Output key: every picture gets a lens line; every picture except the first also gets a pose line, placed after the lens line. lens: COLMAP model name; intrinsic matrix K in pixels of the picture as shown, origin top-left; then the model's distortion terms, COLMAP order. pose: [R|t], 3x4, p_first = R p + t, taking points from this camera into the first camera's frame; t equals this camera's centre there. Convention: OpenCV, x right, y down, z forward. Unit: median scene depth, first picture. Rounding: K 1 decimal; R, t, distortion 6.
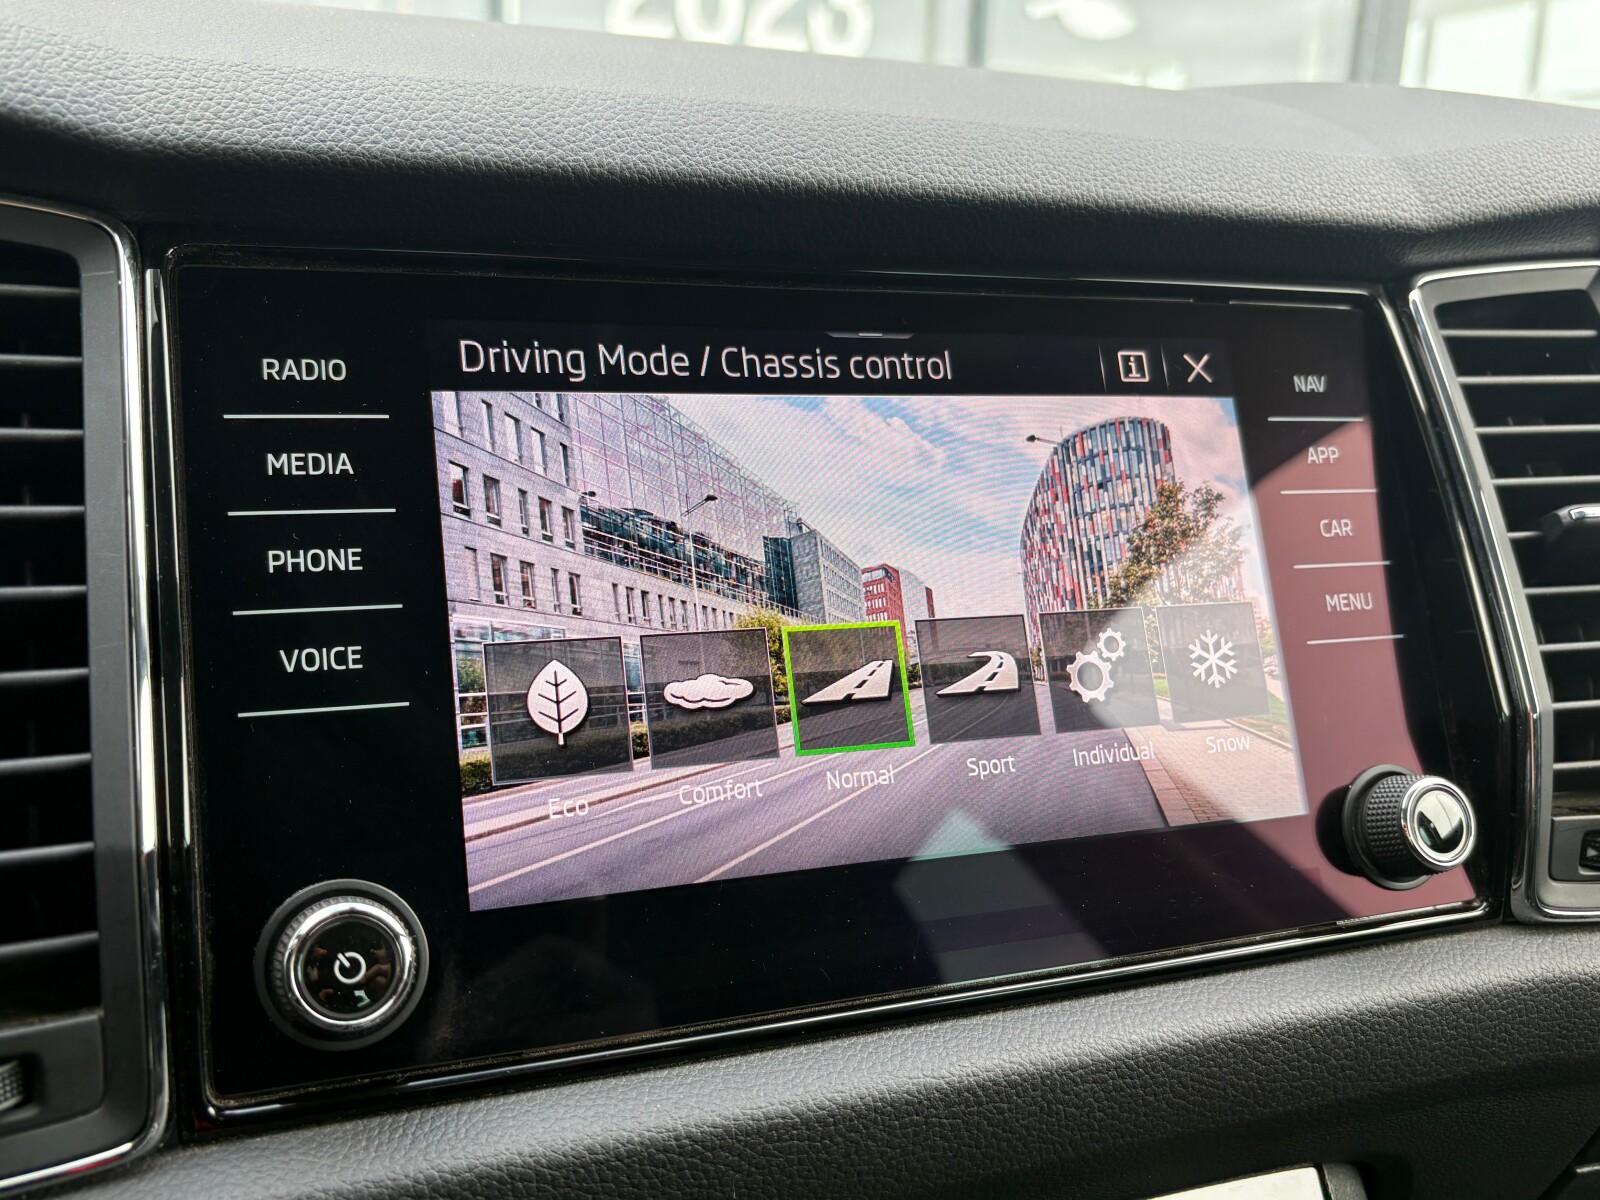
lens RADIAL K [[1448.5, 0, 801.0], [0, 1448.5, 597.2], [0, 0, 1]] dist [-0.030294, 0.034760]
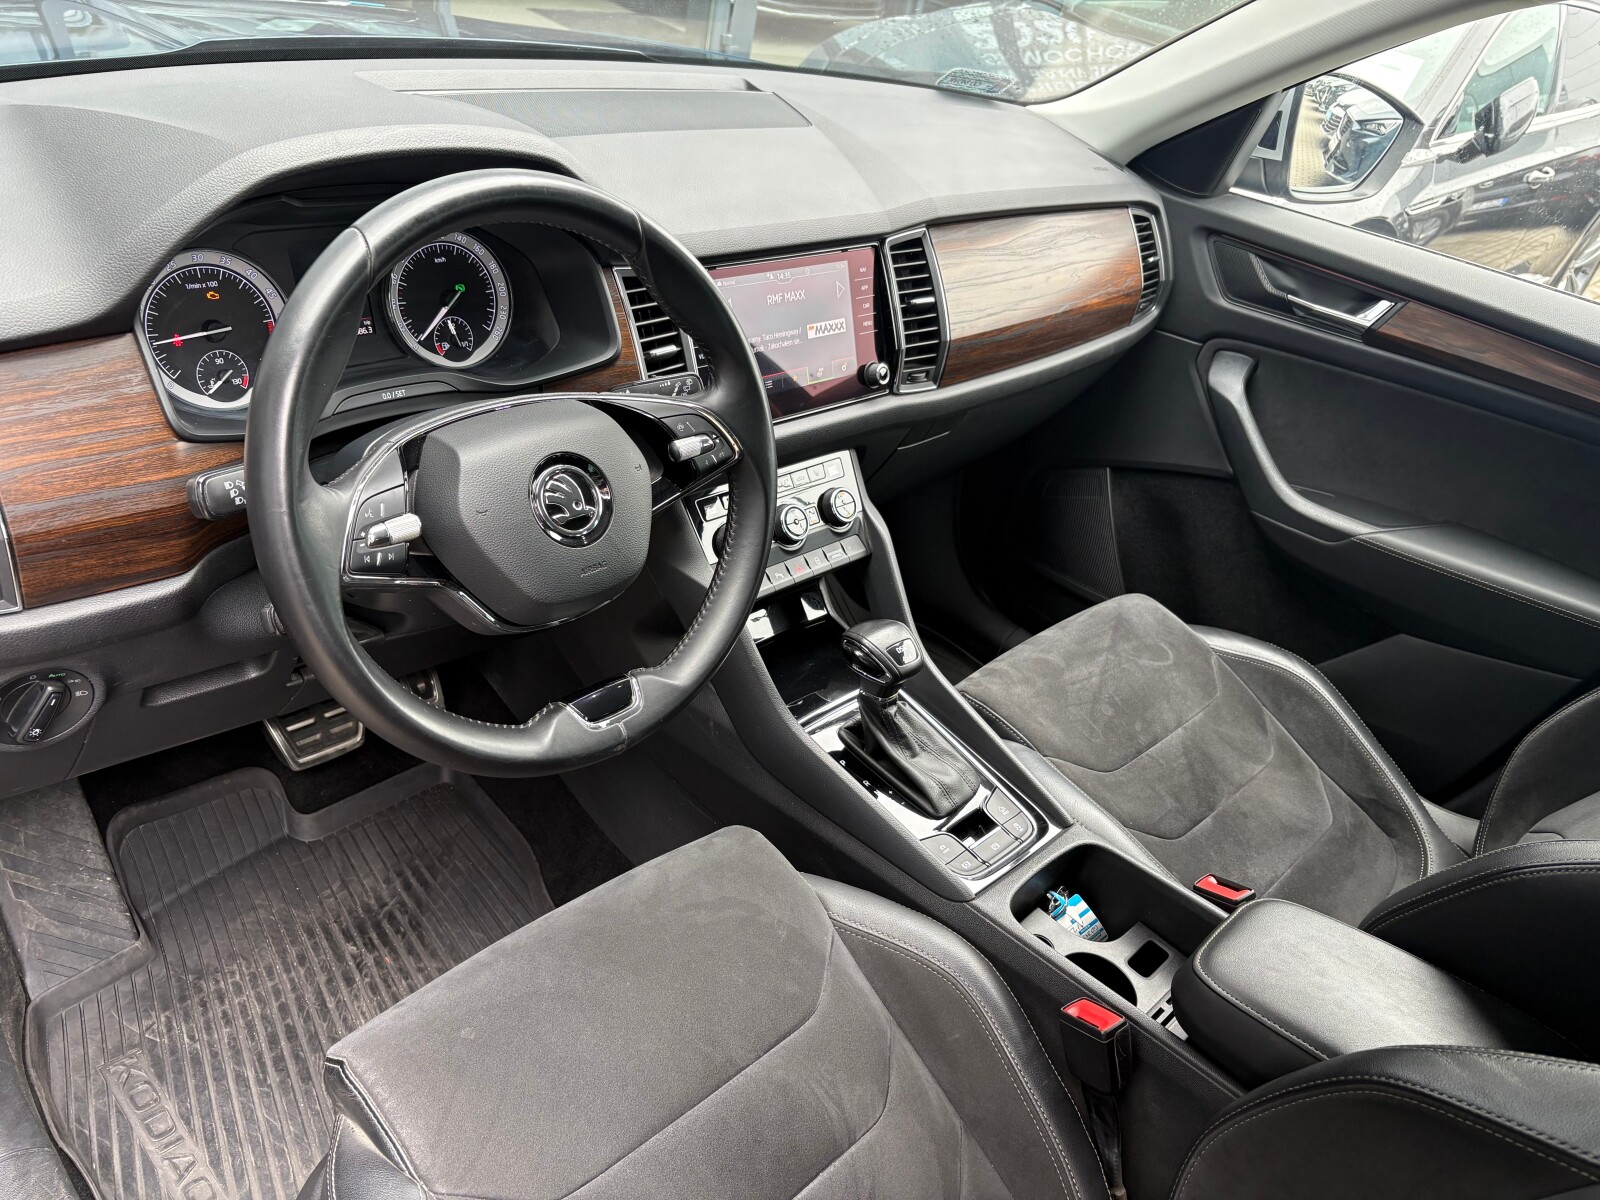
lens RADIAL K [[1213.7, 0, 789.3], [0, 1213.7, 615.3], [0, 0, 1]] dist [0.041147, -0.043564]
pose [[0.909592, -0.115470, 0.399135, -1.777811], [-0.056658, 0.917167, 0.394455, -0.786545], [-0.411621, -0.381408, 0.827705, -2.898691]]
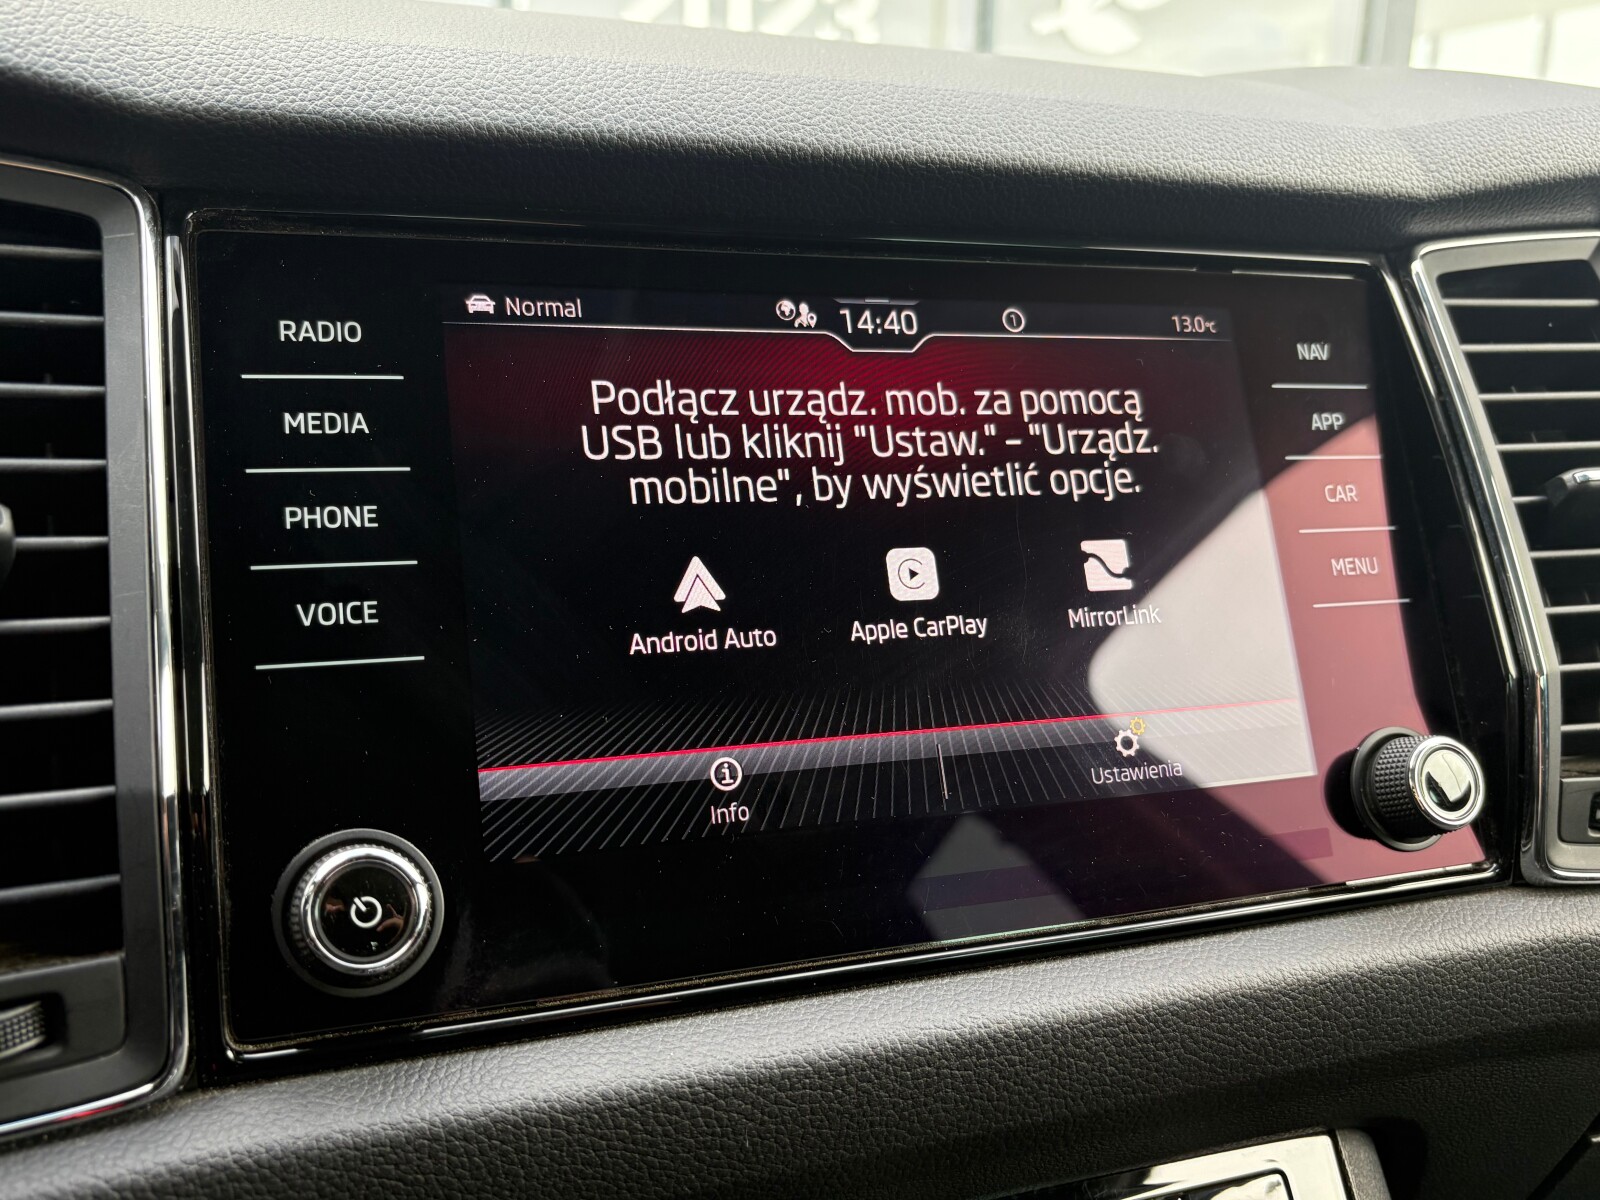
lens RADIAL K [[1448.5, 0, 800.7], [0, 1448.5, 591.7], [0, 0, 1]] dist [-0.030294, 0.034760]
pose [[0.999938, -0.006793, -0.008768, 0.002280], [0.006654, 0.999853, -0.015784, 0.042461], [0.008874, 0.015725, 0.999837, -0.011921]]
